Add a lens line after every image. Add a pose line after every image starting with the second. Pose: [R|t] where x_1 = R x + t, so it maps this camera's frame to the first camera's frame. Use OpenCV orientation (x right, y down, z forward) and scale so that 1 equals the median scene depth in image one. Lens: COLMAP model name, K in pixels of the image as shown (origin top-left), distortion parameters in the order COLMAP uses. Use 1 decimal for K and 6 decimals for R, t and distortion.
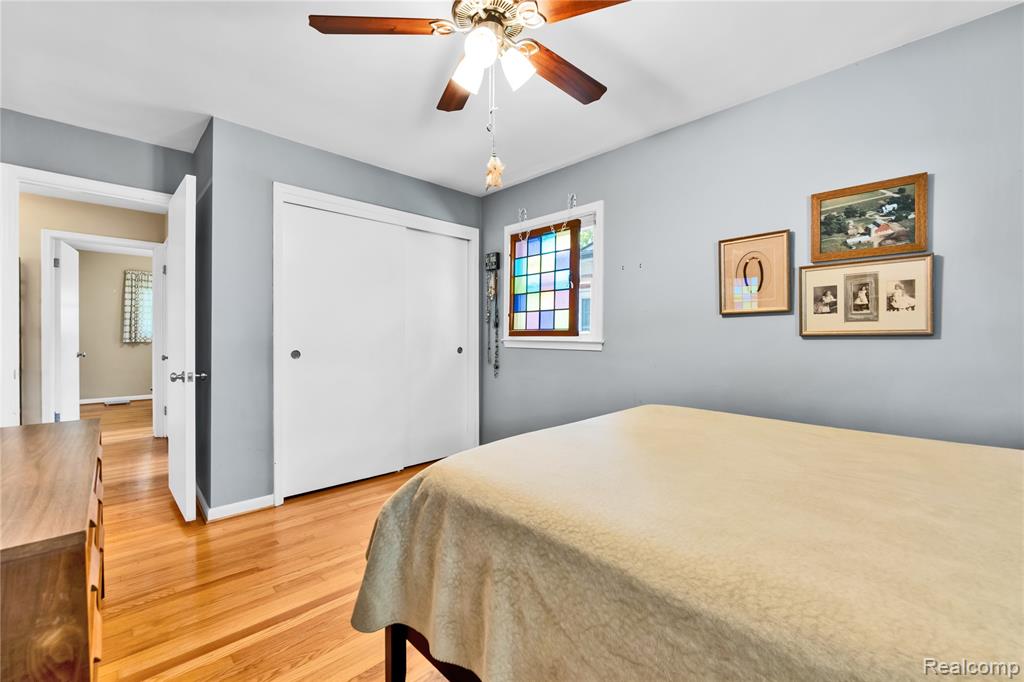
lens RADIAL K [[420.1, 0, 512.0], [0, 420.1, 341.0], [0, 0, 1]] dist [0.008551, -0.007152]
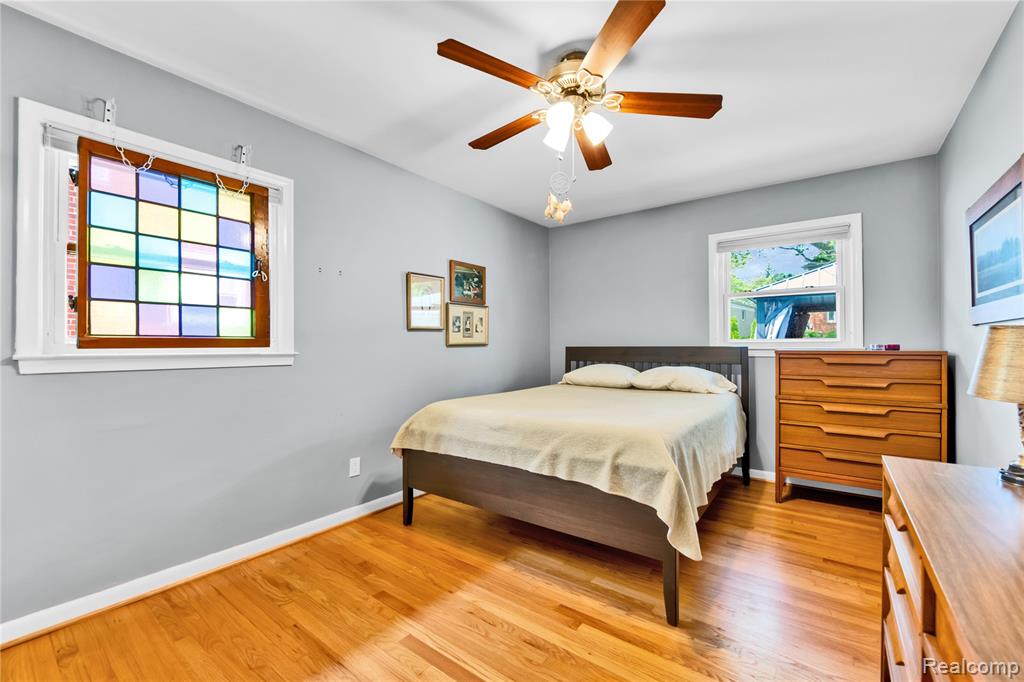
lens RADIAL K [[420.1, 0, 512.0], [0, 420.1, 341.0], [0, 0, 1]] dist [0.008551, -0.007152]
pose [[-0.147948, 0.004071, 0.988987, -0.938933], [0.009634, 0.999950, -0.002675, -0.022977], [-0.988948, 0.009132, -0.147980, 1.009465]]
